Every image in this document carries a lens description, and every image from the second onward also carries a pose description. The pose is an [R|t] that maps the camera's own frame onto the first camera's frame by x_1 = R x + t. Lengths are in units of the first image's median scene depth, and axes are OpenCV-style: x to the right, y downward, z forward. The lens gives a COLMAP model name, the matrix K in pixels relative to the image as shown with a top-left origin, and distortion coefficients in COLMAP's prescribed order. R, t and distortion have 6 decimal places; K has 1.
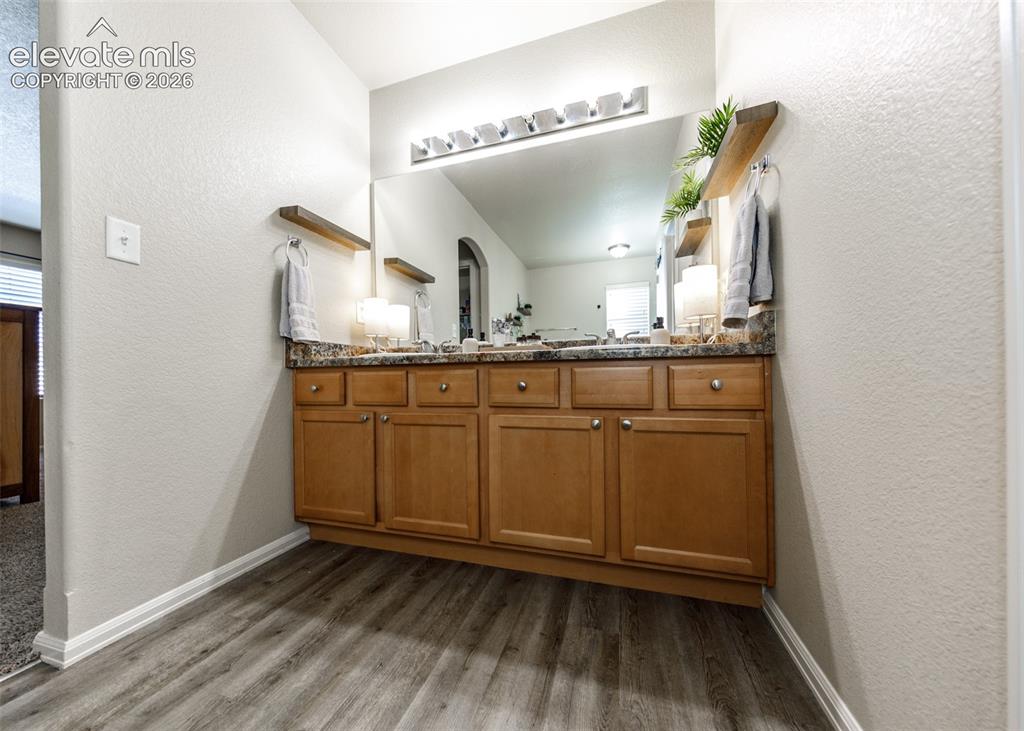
lens RADIAL K [[360.4, 0, 506.0], [0, 360.4, 373.6], [0, 0, 1]] dist [0.001587, -0.000201]
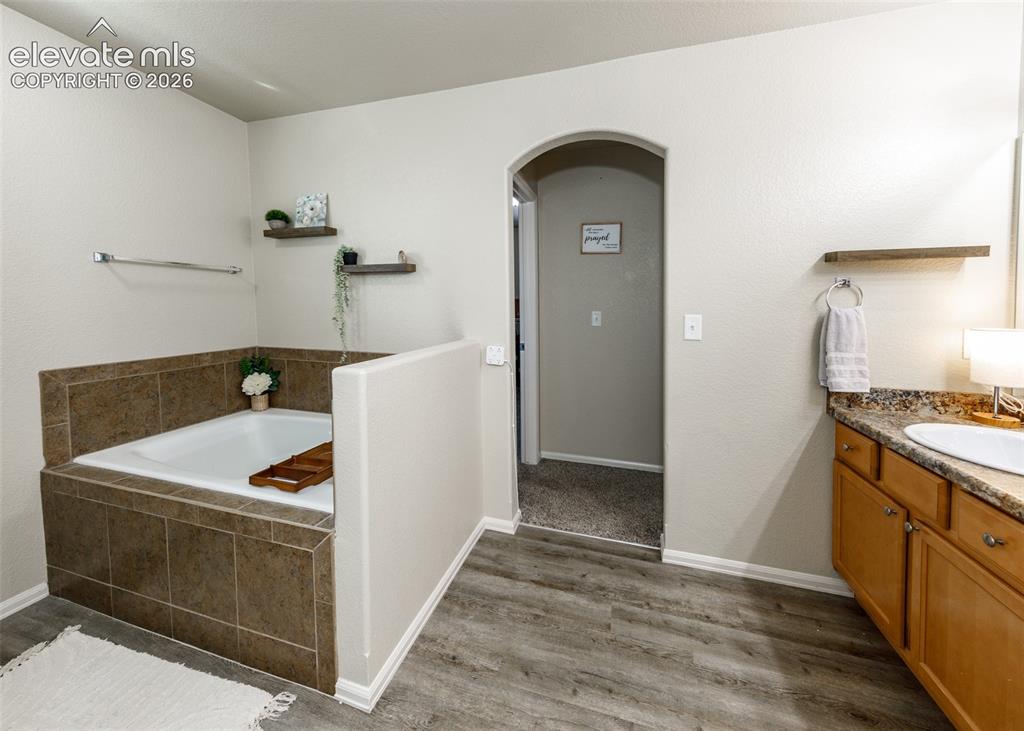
lens RADIAL K [[376.6, 0, 521.5], [0, 376.6, 315.8], [0, 0, 1]] dist [0.001112, -0.000157]
pose [[0.017052, 0.056041, -0.998283, 0.489479], [0.011171, 0.998355, 0.056235, -0.437260], [0.999792, -0.012111, 0.016398, 0.183302]]
